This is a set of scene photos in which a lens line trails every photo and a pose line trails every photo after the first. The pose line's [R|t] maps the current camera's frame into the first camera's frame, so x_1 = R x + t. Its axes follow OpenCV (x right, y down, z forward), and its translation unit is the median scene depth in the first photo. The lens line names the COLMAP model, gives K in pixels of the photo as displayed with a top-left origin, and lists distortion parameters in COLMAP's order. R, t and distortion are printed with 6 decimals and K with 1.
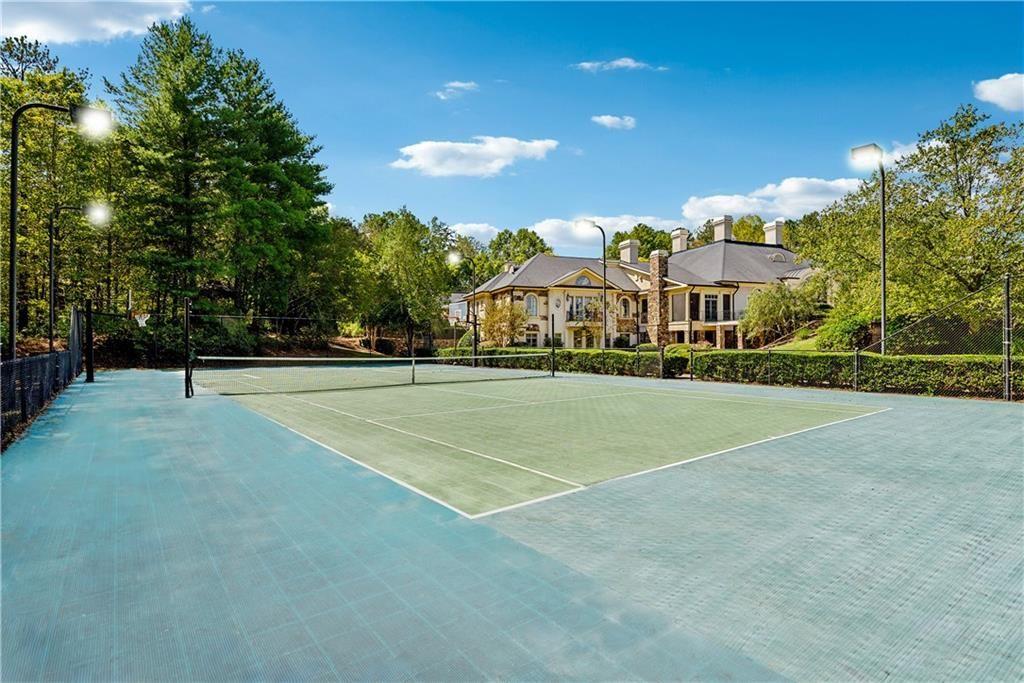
lens RADIAL K [[502.1, 0, 512.0], [0, 502.1, 341.5], [0, 0, 1]] dist [0.004397, 0.000134]
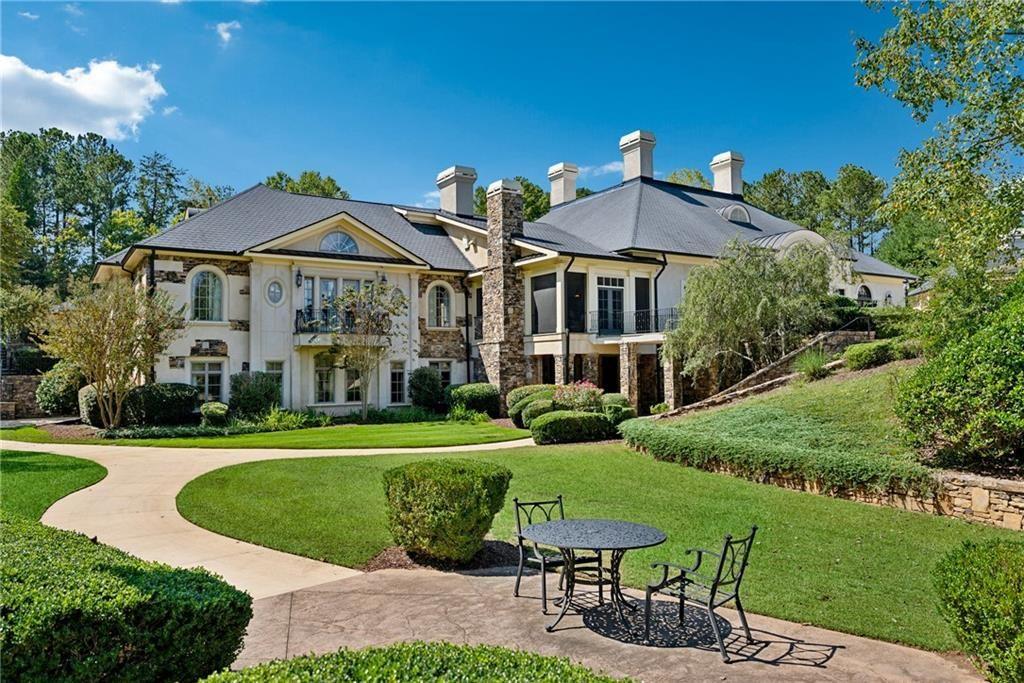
lens RADIAL K [[722.5, 0, 512.0], [0, 722.5, 341.5], [0, 0, 1]] dist [0.004023, 0.000124]
pose [[0.979641, 0.002543, 0.200739, 0.167886], [0.004673, 0.999360, -0.035466, -0.010369], [-0.200701, 0.035682, 0.979003, 0.355540]]
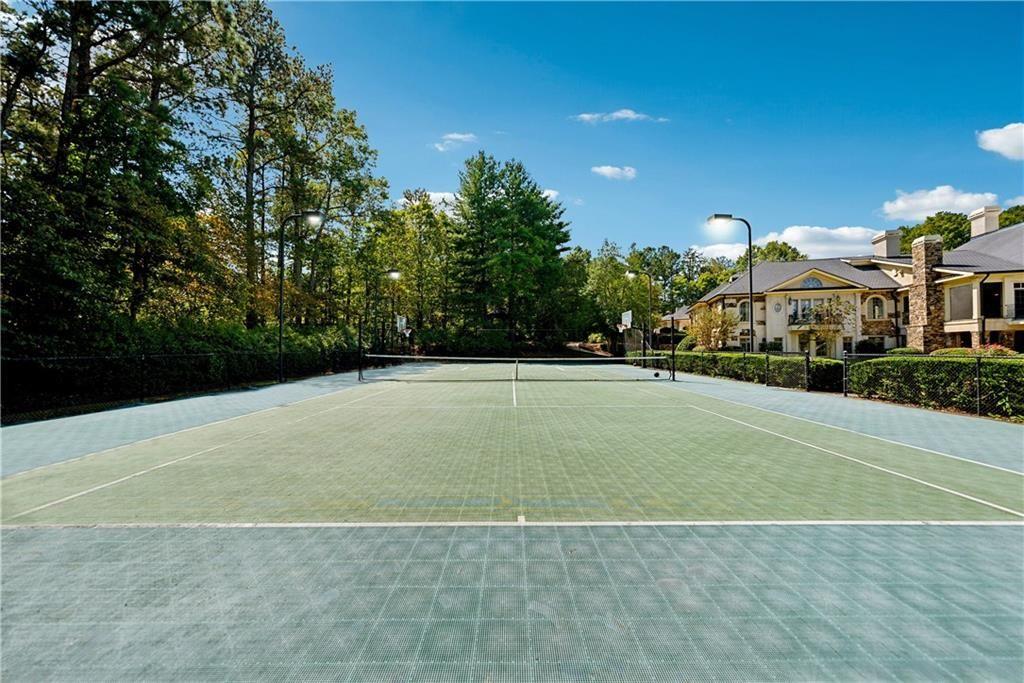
lens RADIAL K [[359.1, 0, 515.2], [0, 359.1, 341.8], [0, 0, 1]] dist [-0.001402, 0.000082]
pose [[0.789409, -0.008548, -0.613808, 0.118035], [0.000574, 0.999913, -0.013187, 0.001549], [0.613867, 0.010058, 0.789345, 0.110997]]
